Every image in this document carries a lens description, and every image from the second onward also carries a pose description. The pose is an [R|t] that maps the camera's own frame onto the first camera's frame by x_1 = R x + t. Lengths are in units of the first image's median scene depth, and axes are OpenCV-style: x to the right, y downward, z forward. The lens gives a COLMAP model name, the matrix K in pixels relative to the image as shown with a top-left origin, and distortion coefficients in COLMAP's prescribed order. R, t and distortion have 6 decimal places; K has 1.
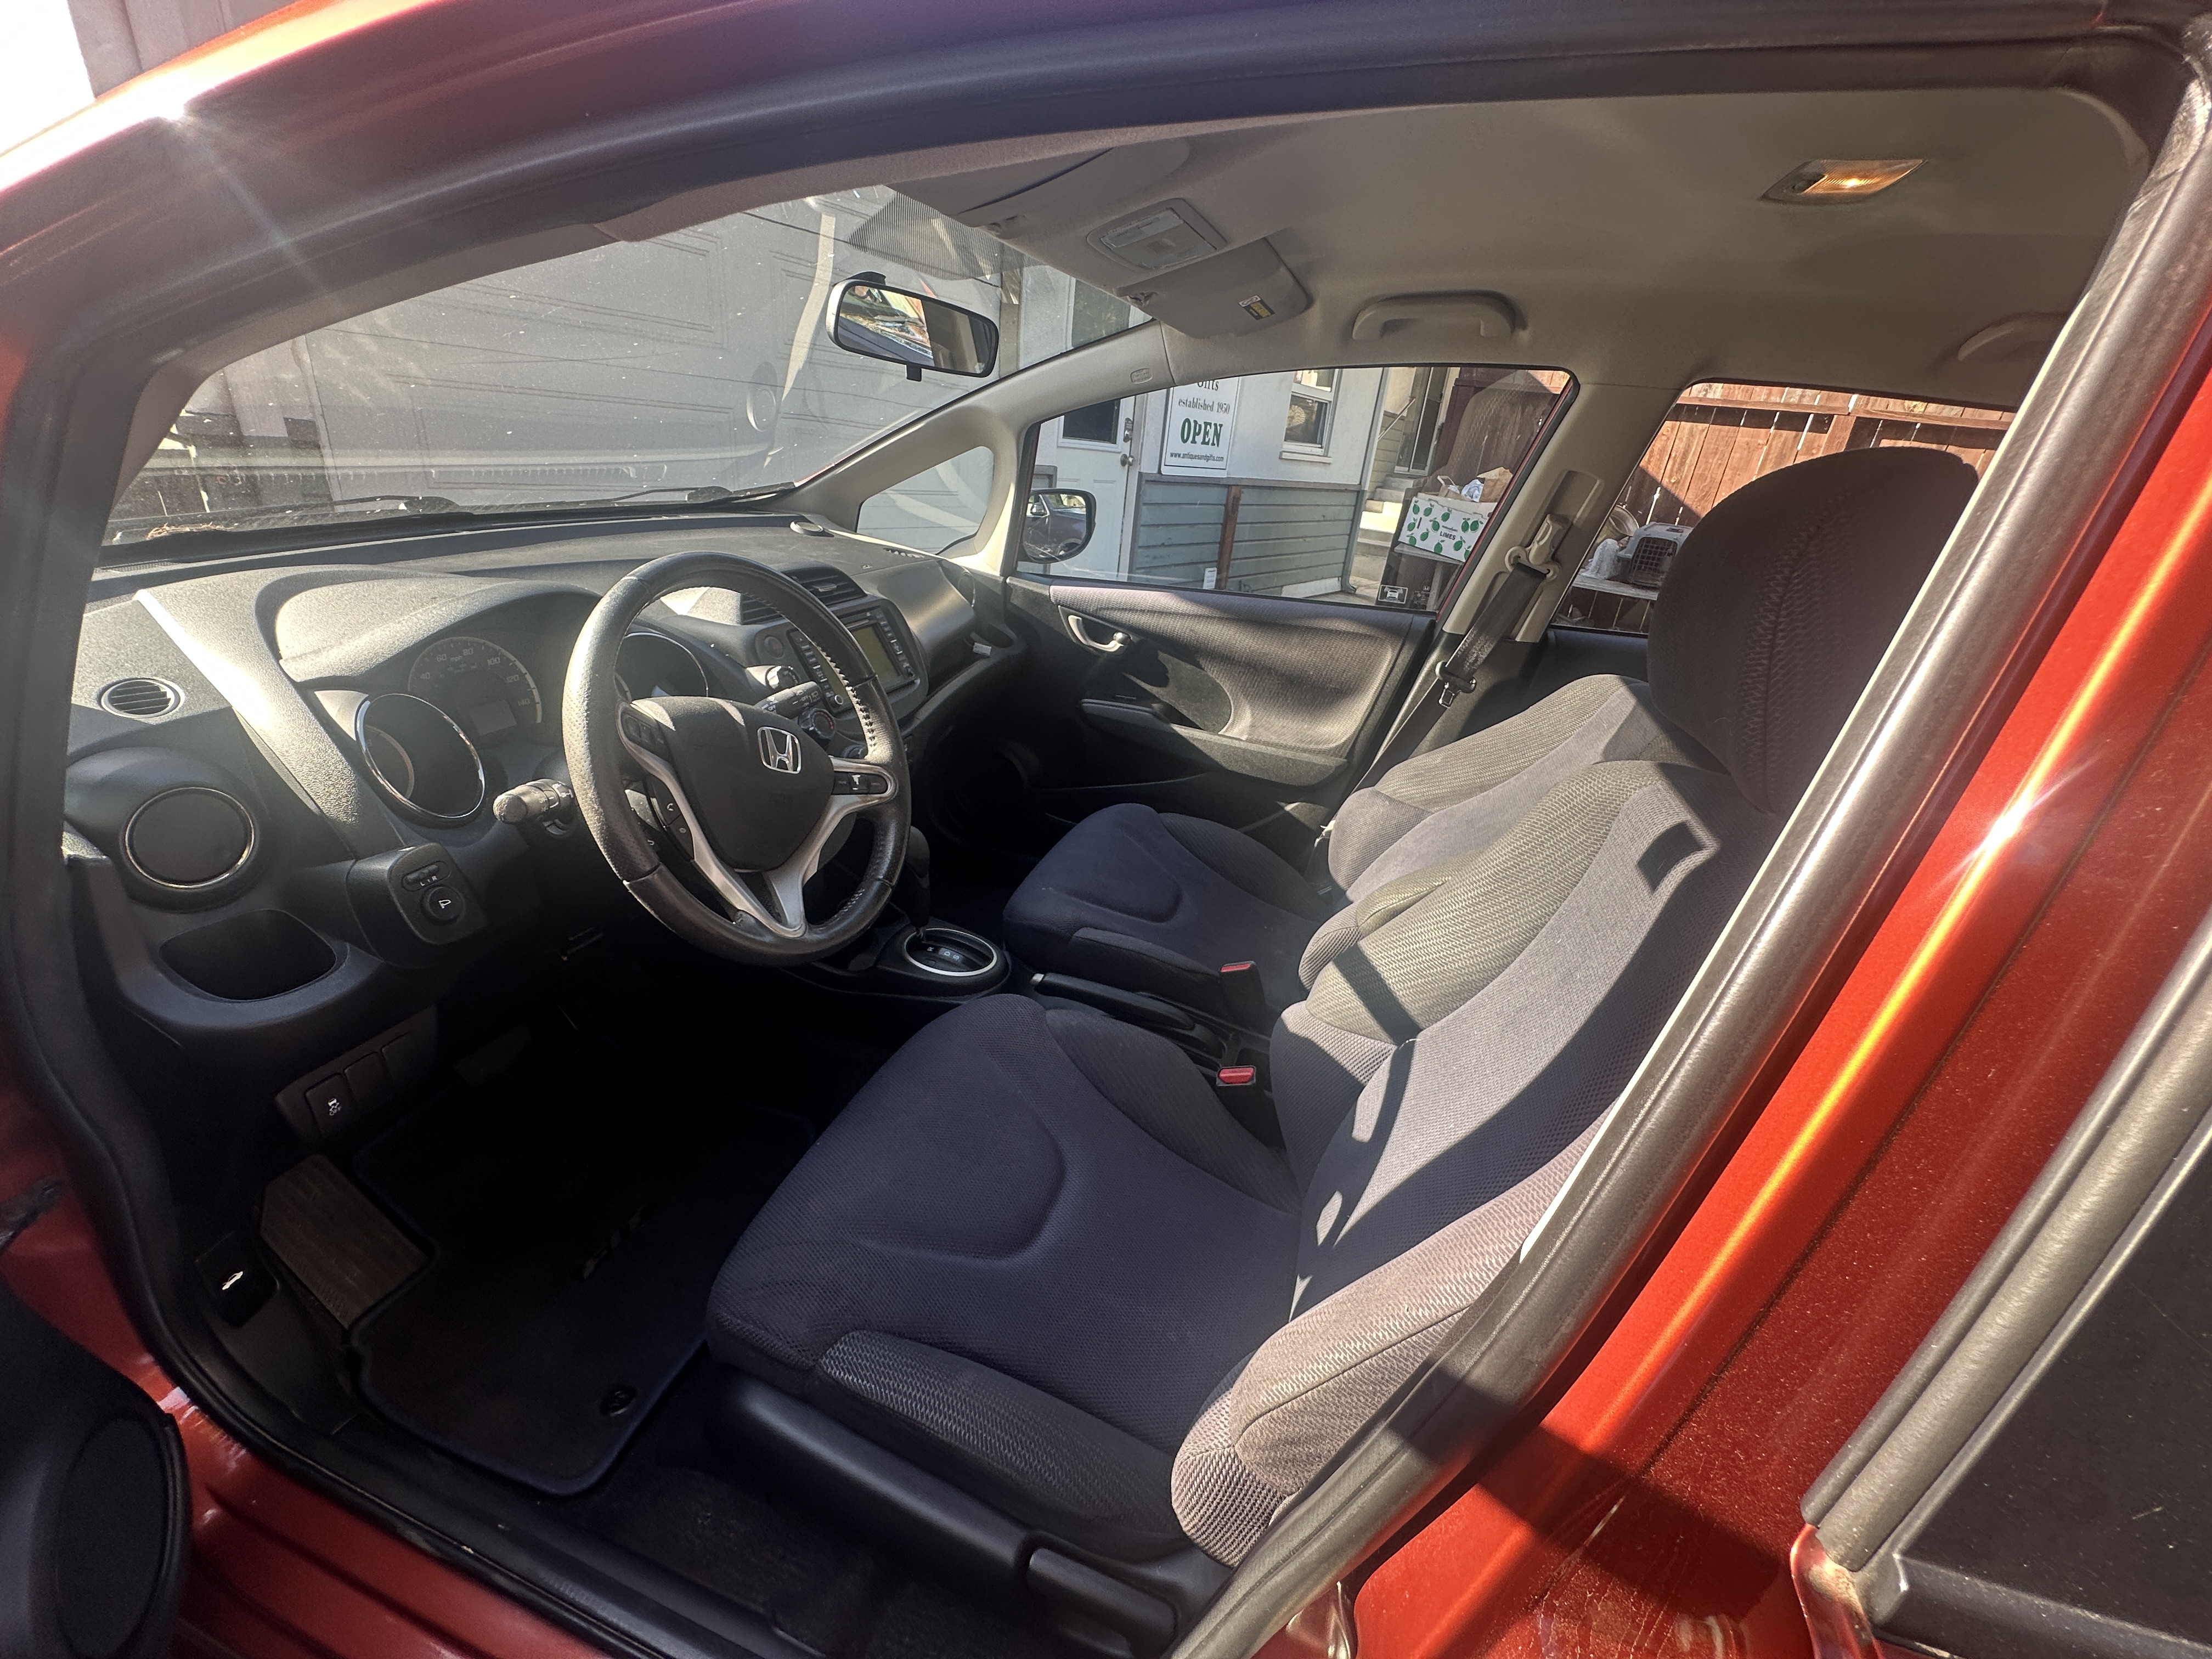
lens RADIAL K [[881.5, 0, 1103.7], [0, 881.5, 817.9], [0, 0, 1]] dist [-0.017339, 0.000043]
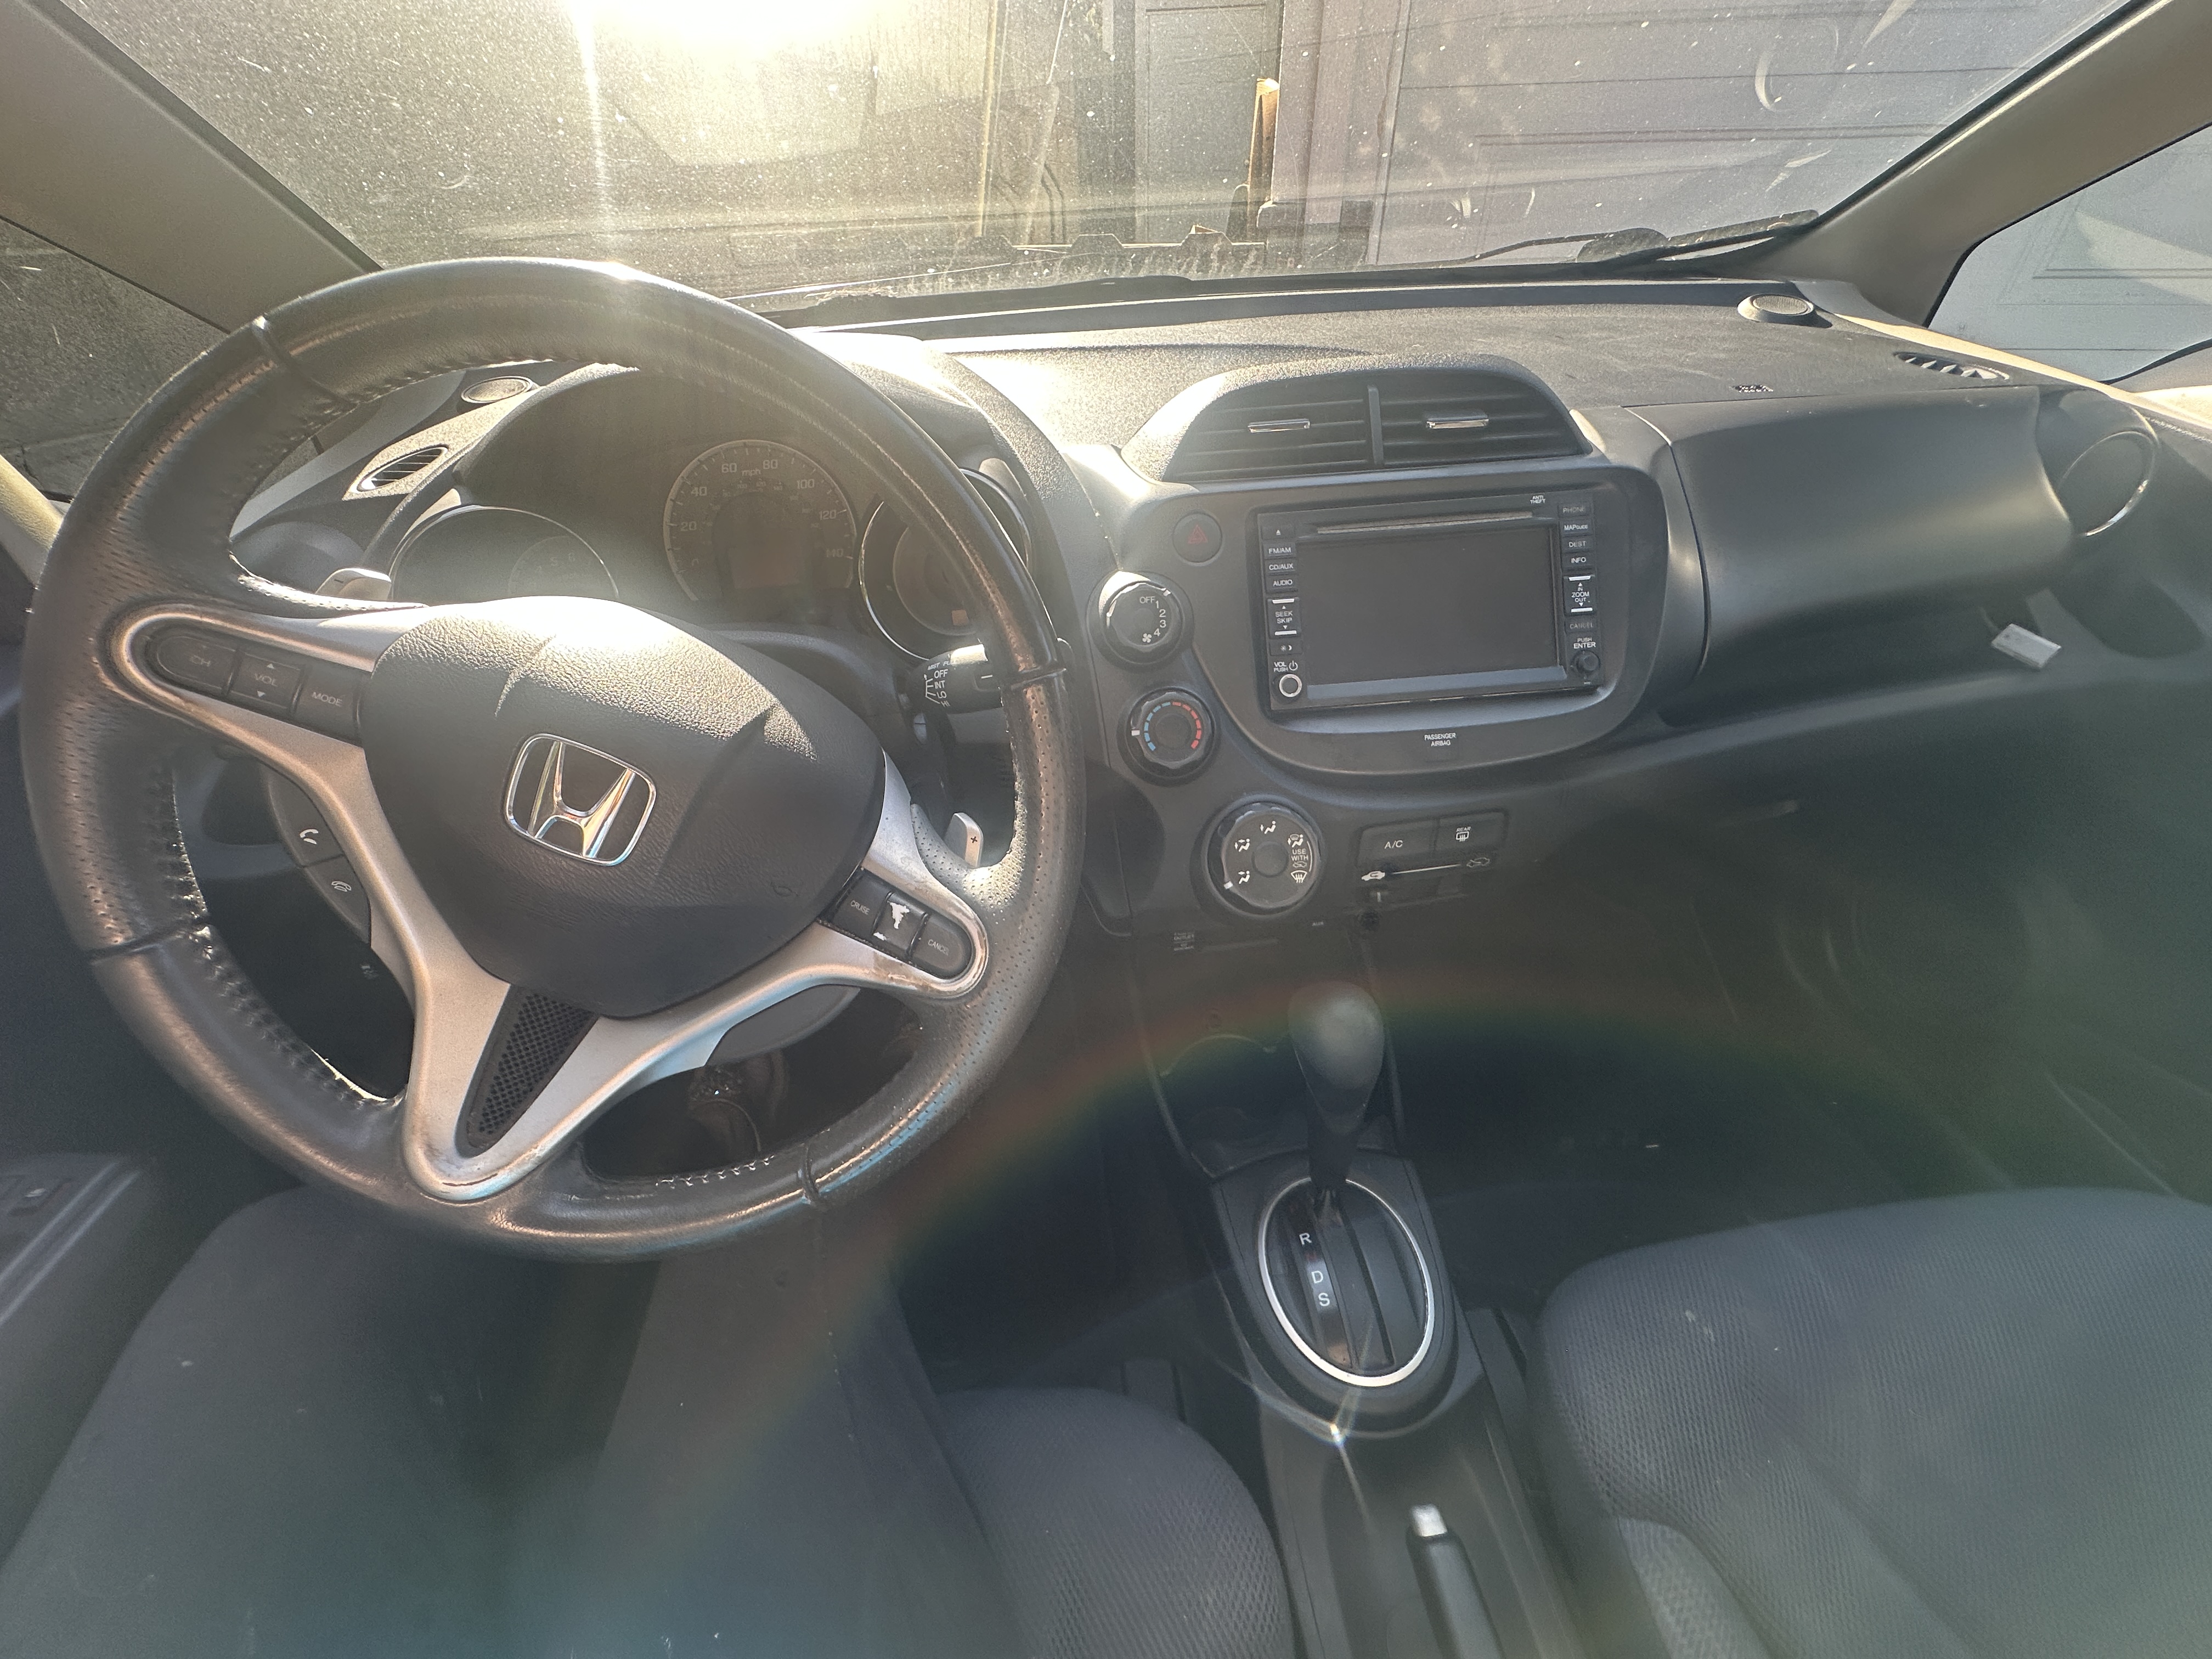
lens RADIAL K [[881.5, 0, 1103.7], [0, 881.5, 817.9], [0, 0, 1]] dist [-0.017339, 0.000043]
pose [[0.398151, 0.435123, -0.807554, 0.036400], [-0.291915, 0.894676, 0.338142, -0.153490], [0.869633, 0.101106, 0.483235, 0.556055]]
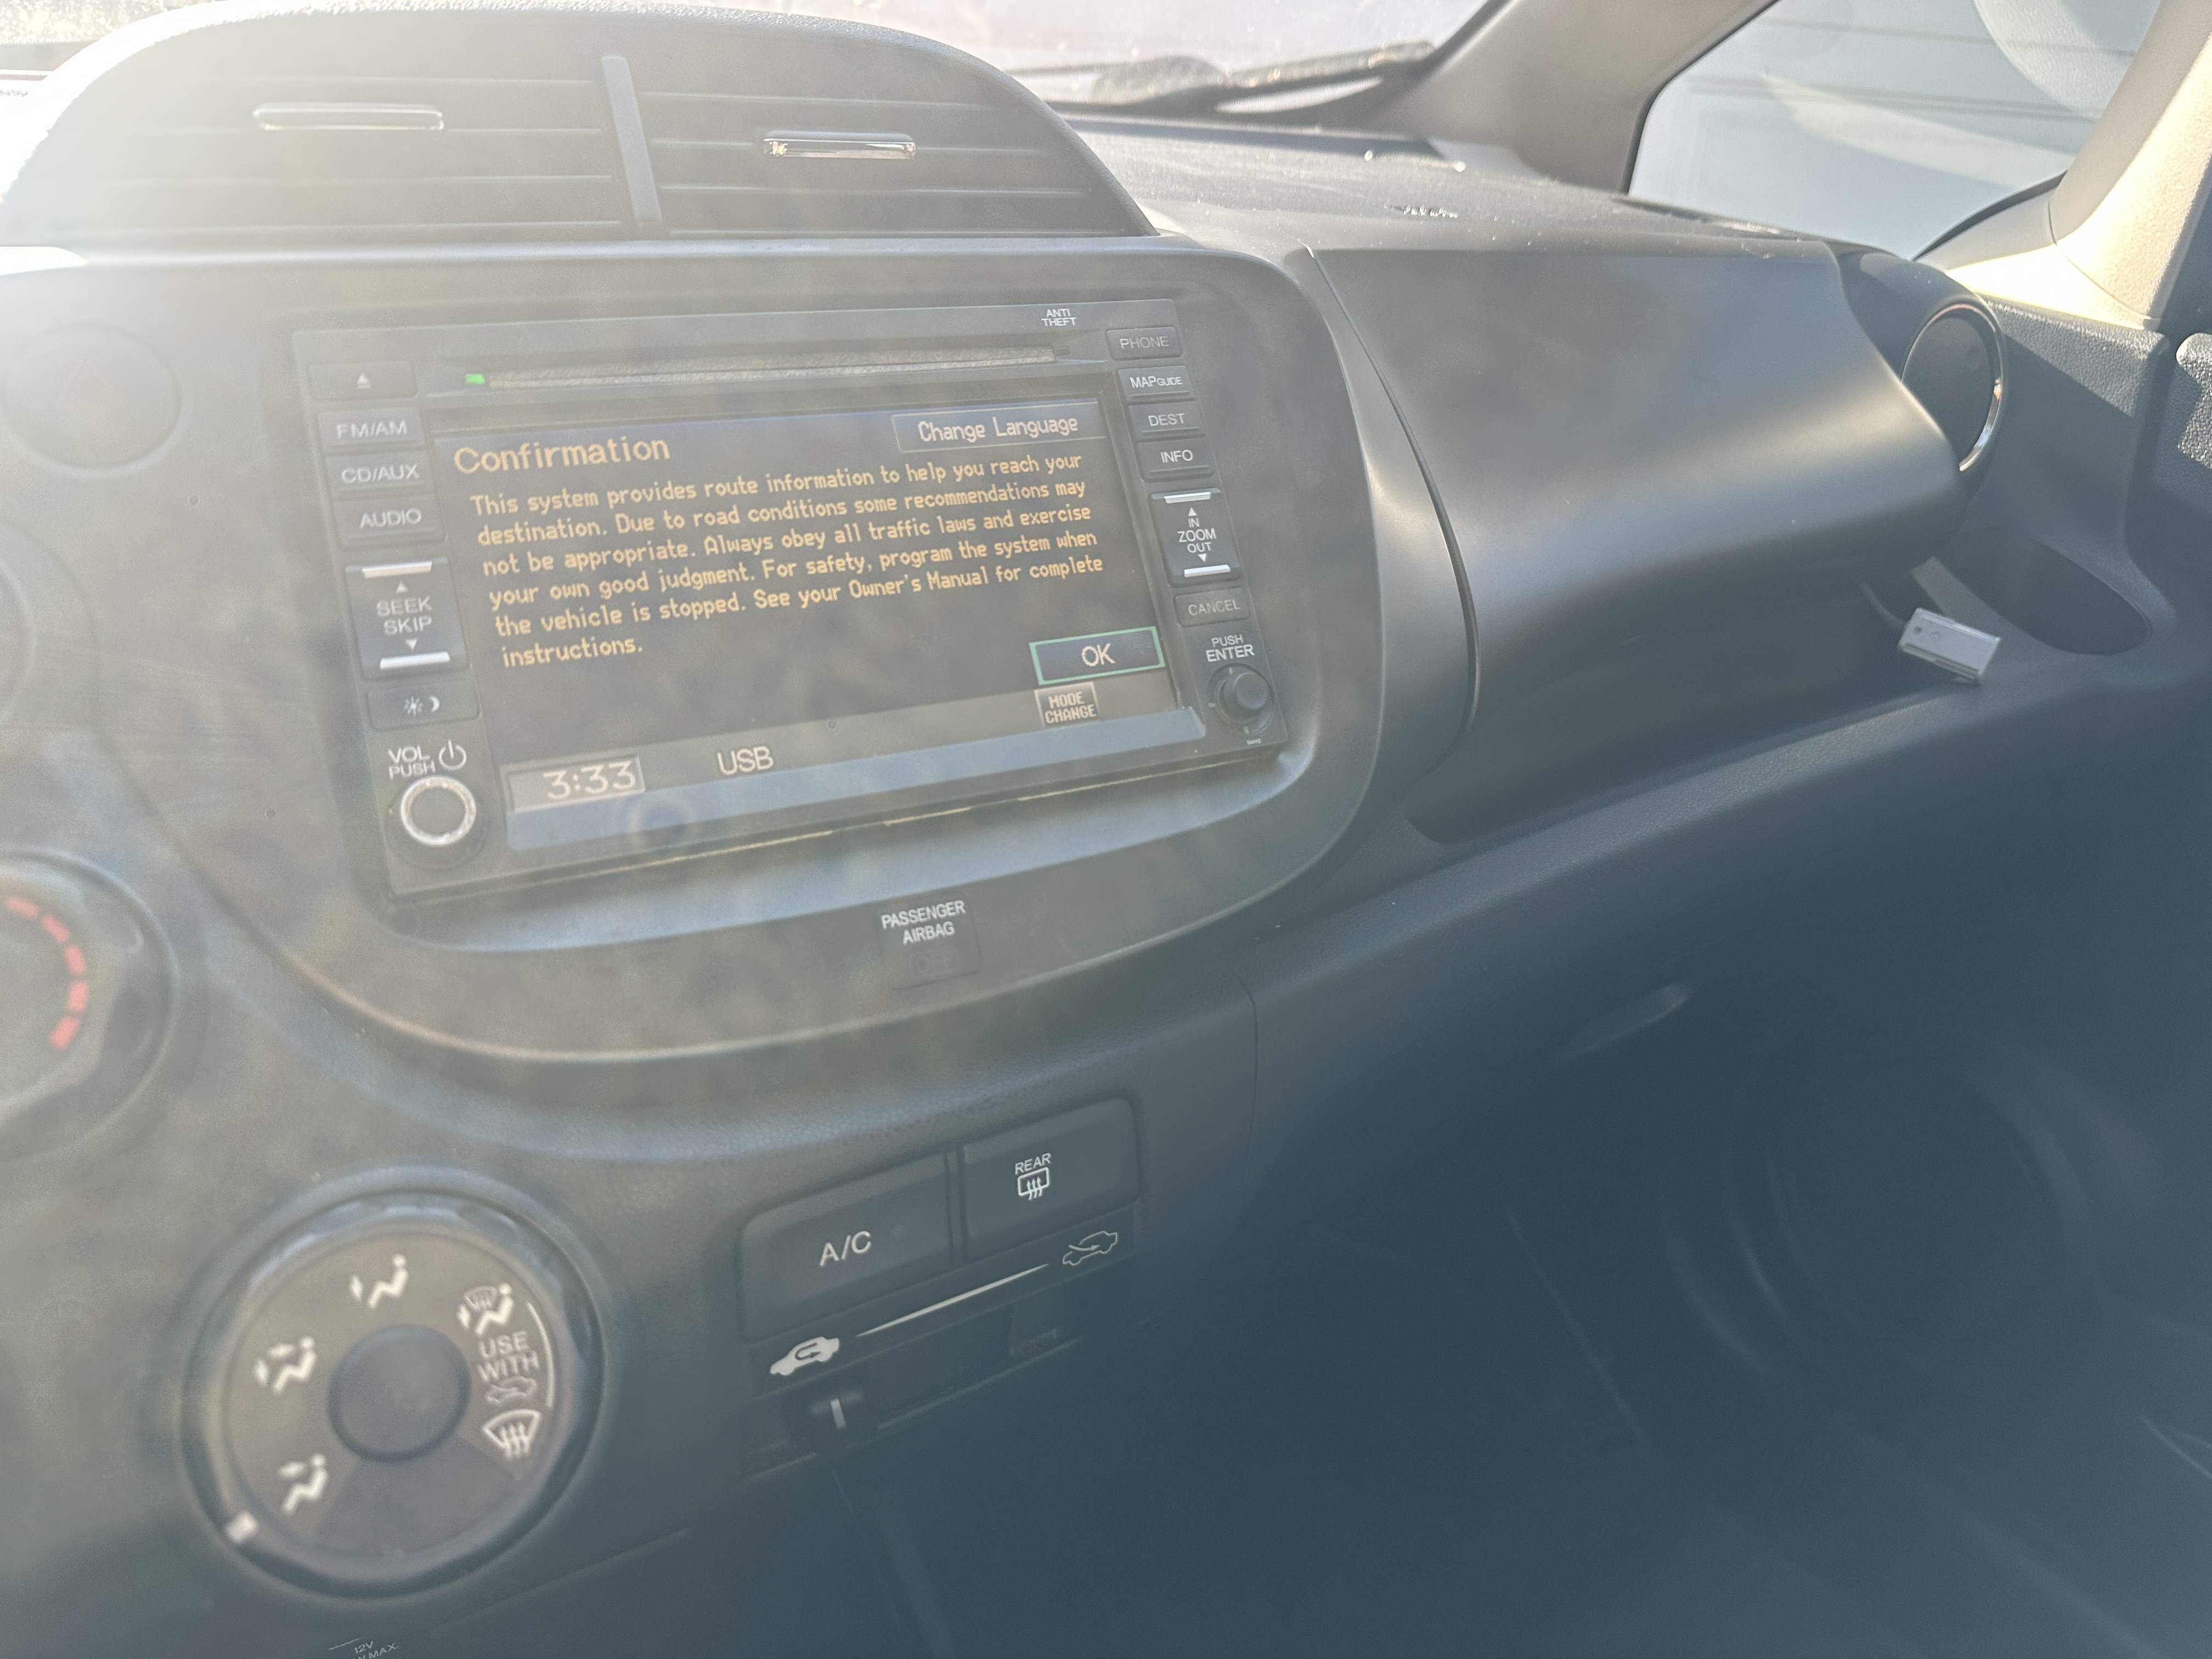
lens RADIAL K [[1529.6, 0, 1106.0], [0, 1529.6, 829.5], [0, 0, 1]] dist [0.074604, -0.127088]
pose [[0.739357, 0.178016, -0.649355, -0.048419], [-0.226034, 0.974071, 0.009672, -0.122846], [0.634240, 0.139625, 0.760424, 0.687989]]
